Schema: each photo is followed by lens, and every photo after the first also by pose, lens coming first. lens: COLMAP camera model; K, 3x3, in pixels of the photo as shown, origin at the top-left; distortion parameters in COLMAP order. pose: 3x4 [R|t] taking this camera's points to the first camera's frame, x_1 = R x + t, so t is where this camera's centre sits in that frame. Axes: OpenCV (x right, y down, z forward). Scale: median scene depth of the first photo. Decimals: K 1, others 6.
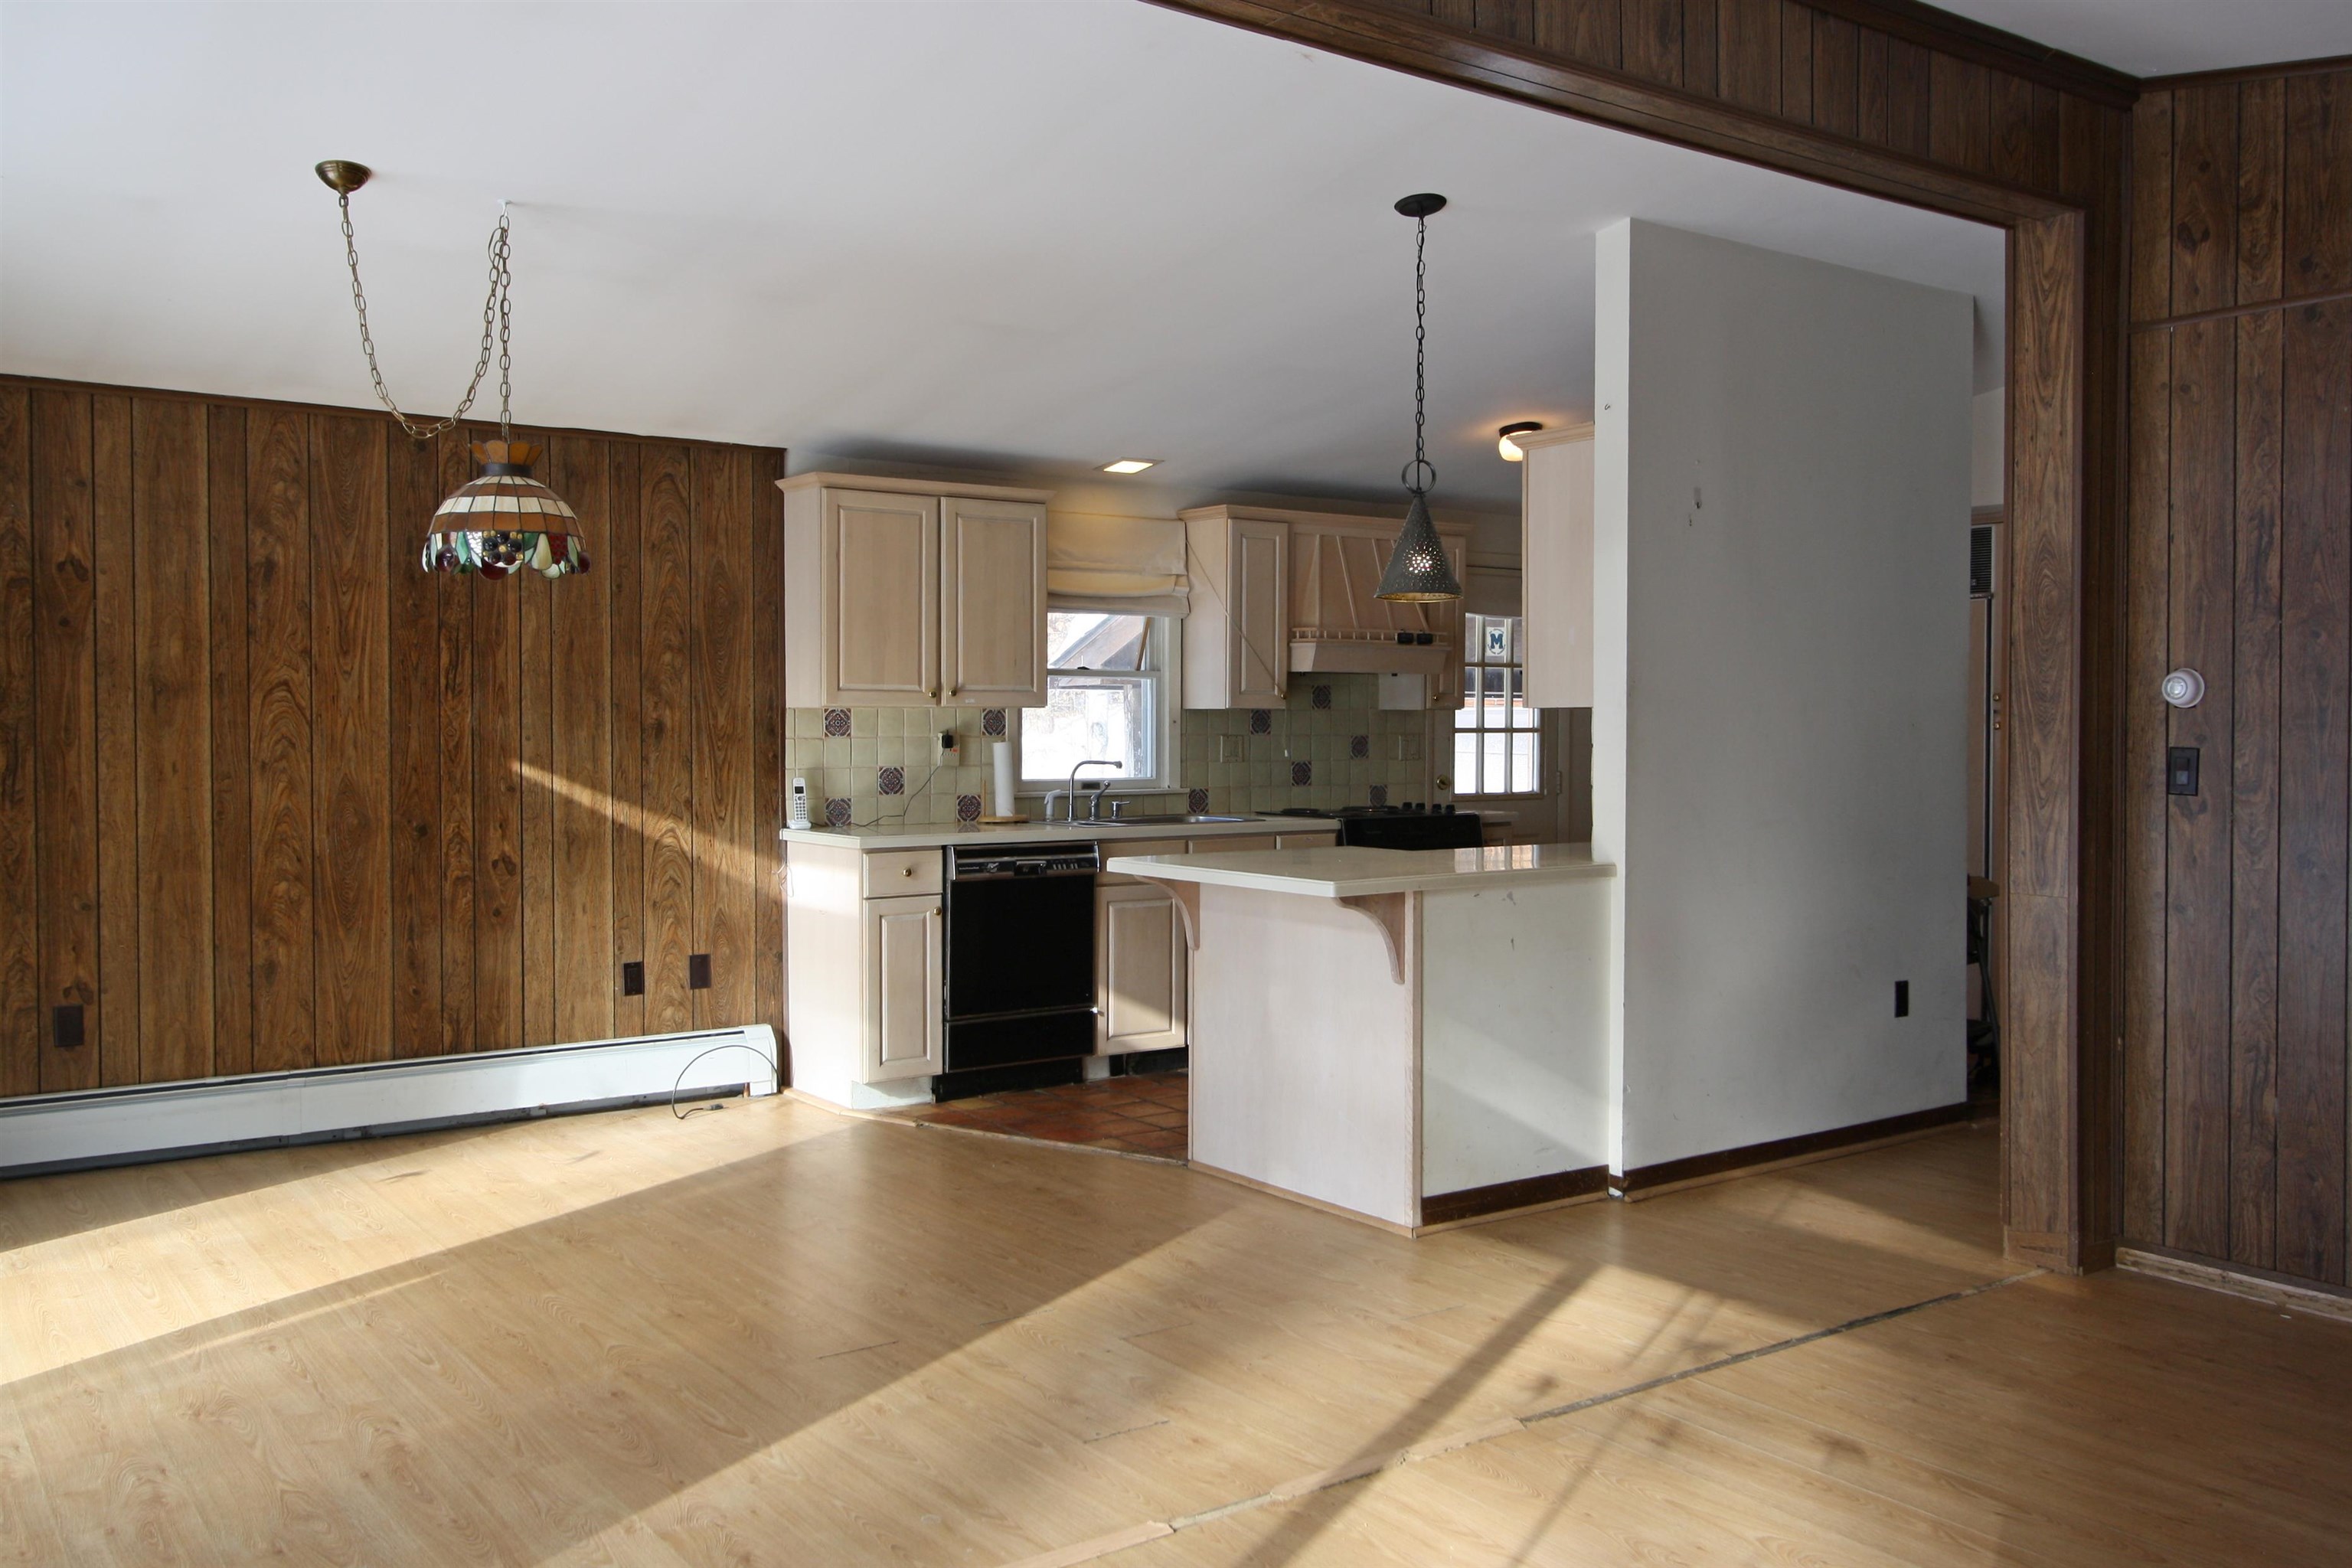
lens RADIAL K [[1842.9, 0, 1156.0], [0, 1842.9, 766.3], [0, 0, 1]] dist [0.014057, -0.010633]
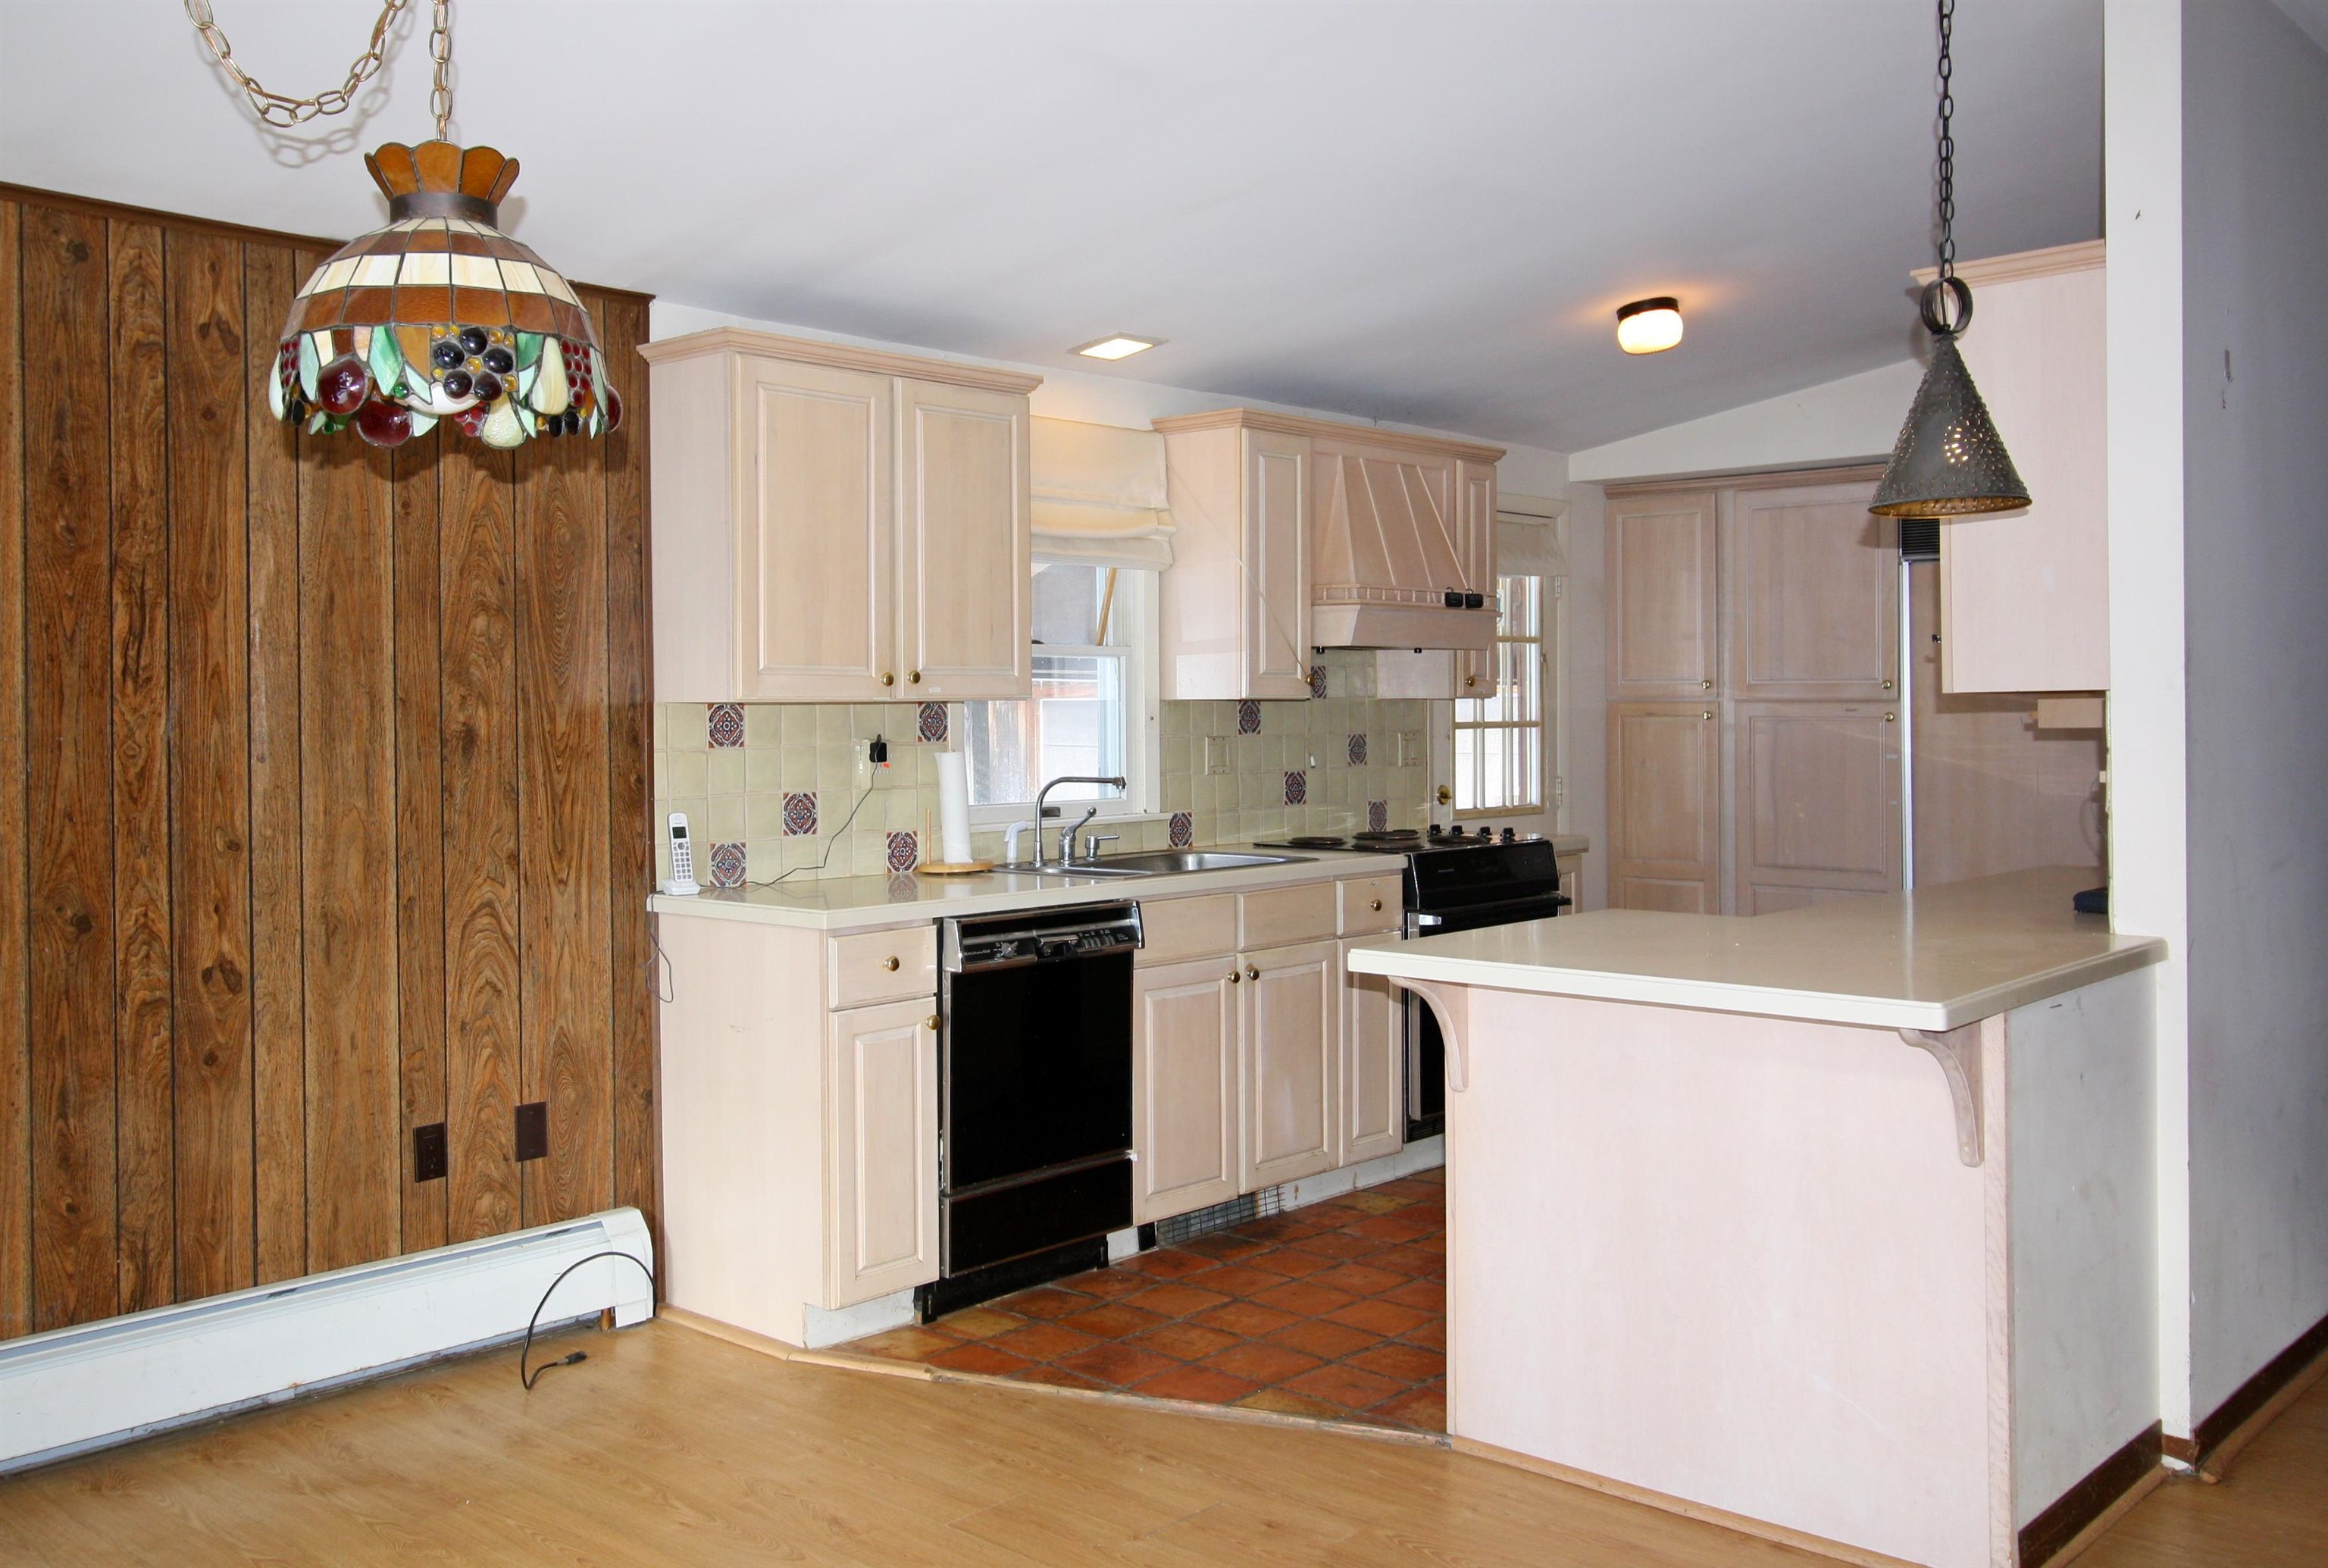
lens RADIAL K [[1994.7, 0, 1044.0], [0, 1994.7, 720.2], [0, 0, 1]] dist [0.013276, -0.005793]
pose [[0.984932, -0.010422, 0.172629, -0.210687], [0.014074, 0.999702, -0.019944, -0.011561], [-0.172369, 0.022073, 0.984785, 0.338475]]
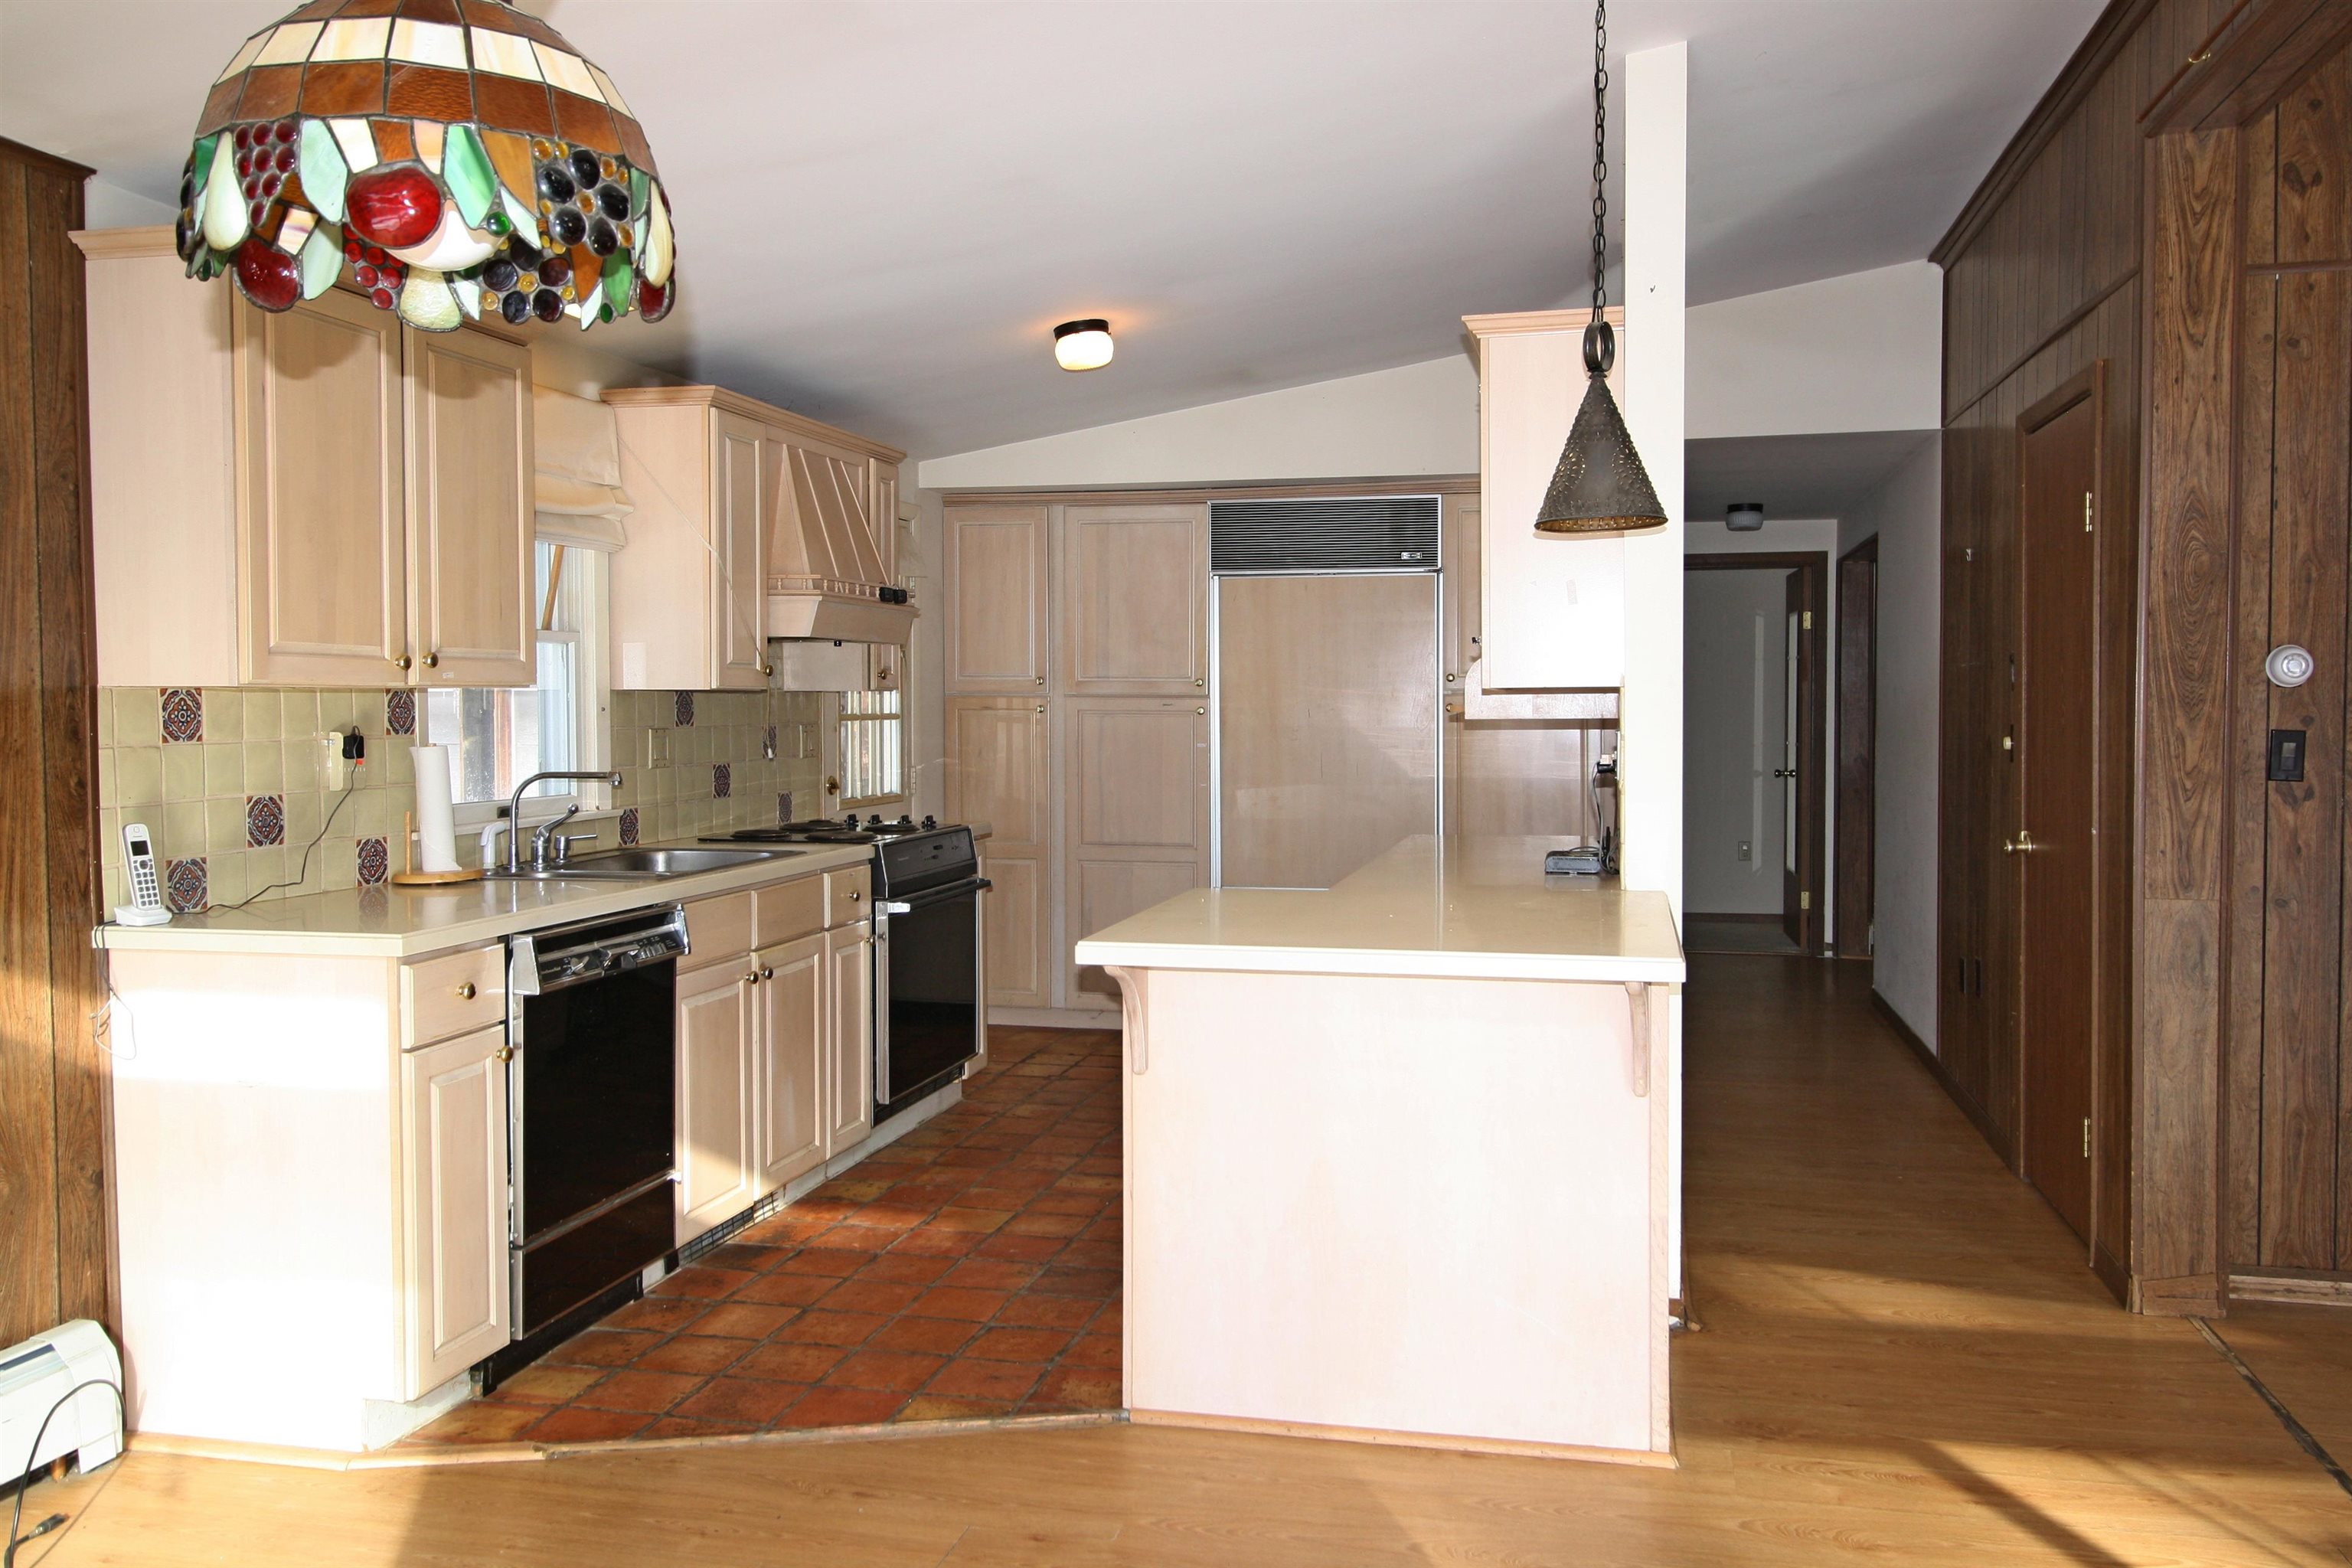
lens RADIAL K [[1842.9, 0, 1171.8], [0, 1842.9, 765.9], [0, 0, 1]] dist [0.014057, -0.010633]
pose [[0.760053, -0.026870, 0.649305, -0.345097], [0.020717, 0.999639, 0.017117, -0.014264], [-0.649530, 0.000441, 0.760336, 0.477021]]
